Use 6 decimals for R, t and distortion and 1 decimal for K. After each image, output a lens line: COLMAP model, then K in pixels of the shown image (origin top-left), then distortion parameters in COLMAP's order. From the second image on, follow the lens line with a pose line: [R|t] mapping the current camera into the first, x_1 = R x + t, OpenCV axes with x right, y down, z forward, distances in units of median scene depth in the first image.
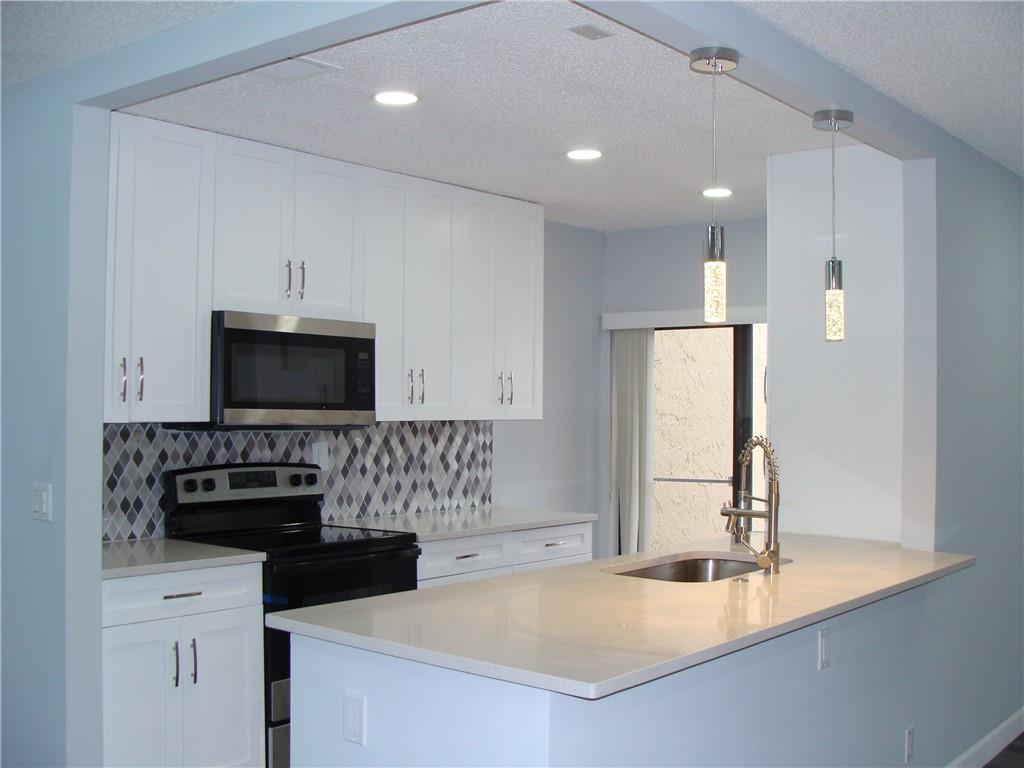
lens RADIAL K [[1156.4, 0, 512.0], [0, 1156.4, 384.0], [0, 0, 1]] dist [-0.150702, 0.004587]
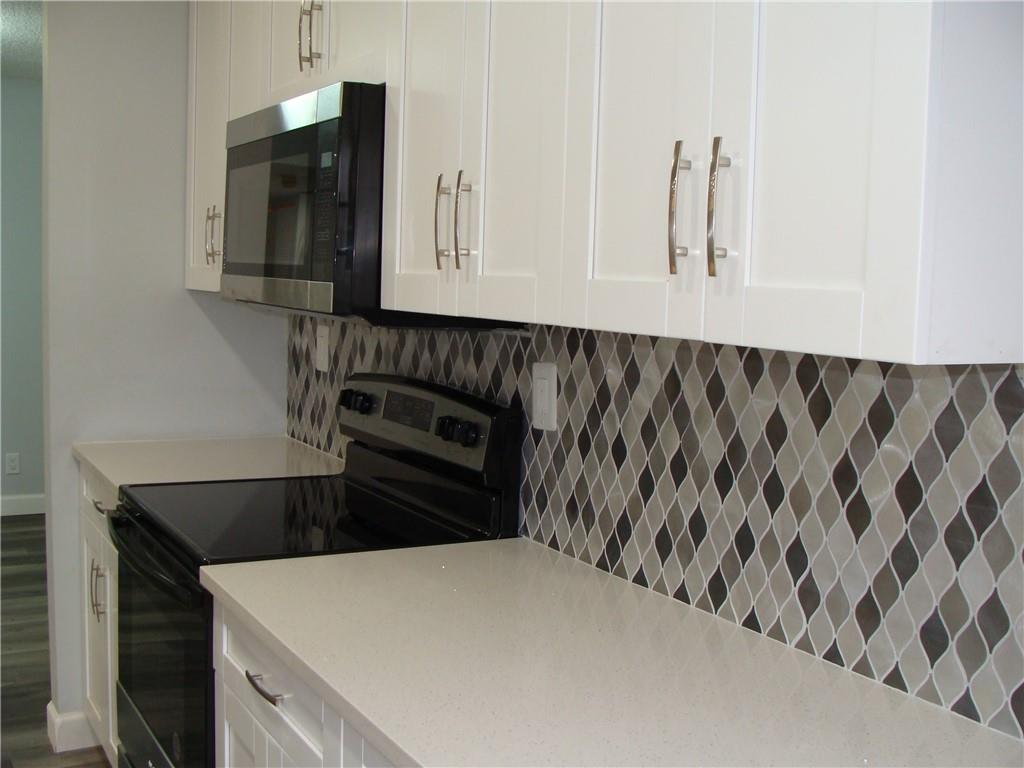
lens RADIAL K [[1156.4, 0, 512.0], [0, 1156.4, 384.0], [0, 0, 1]] dist [-0.150702, 0.004587]
pose [[-0.353806, 0.065741, -0.933005, 0.232325], [-0.021148, 0.996709, 0.078250, 0.023175], [0.935080, 0.047416, -0.351252, 1.073688]]
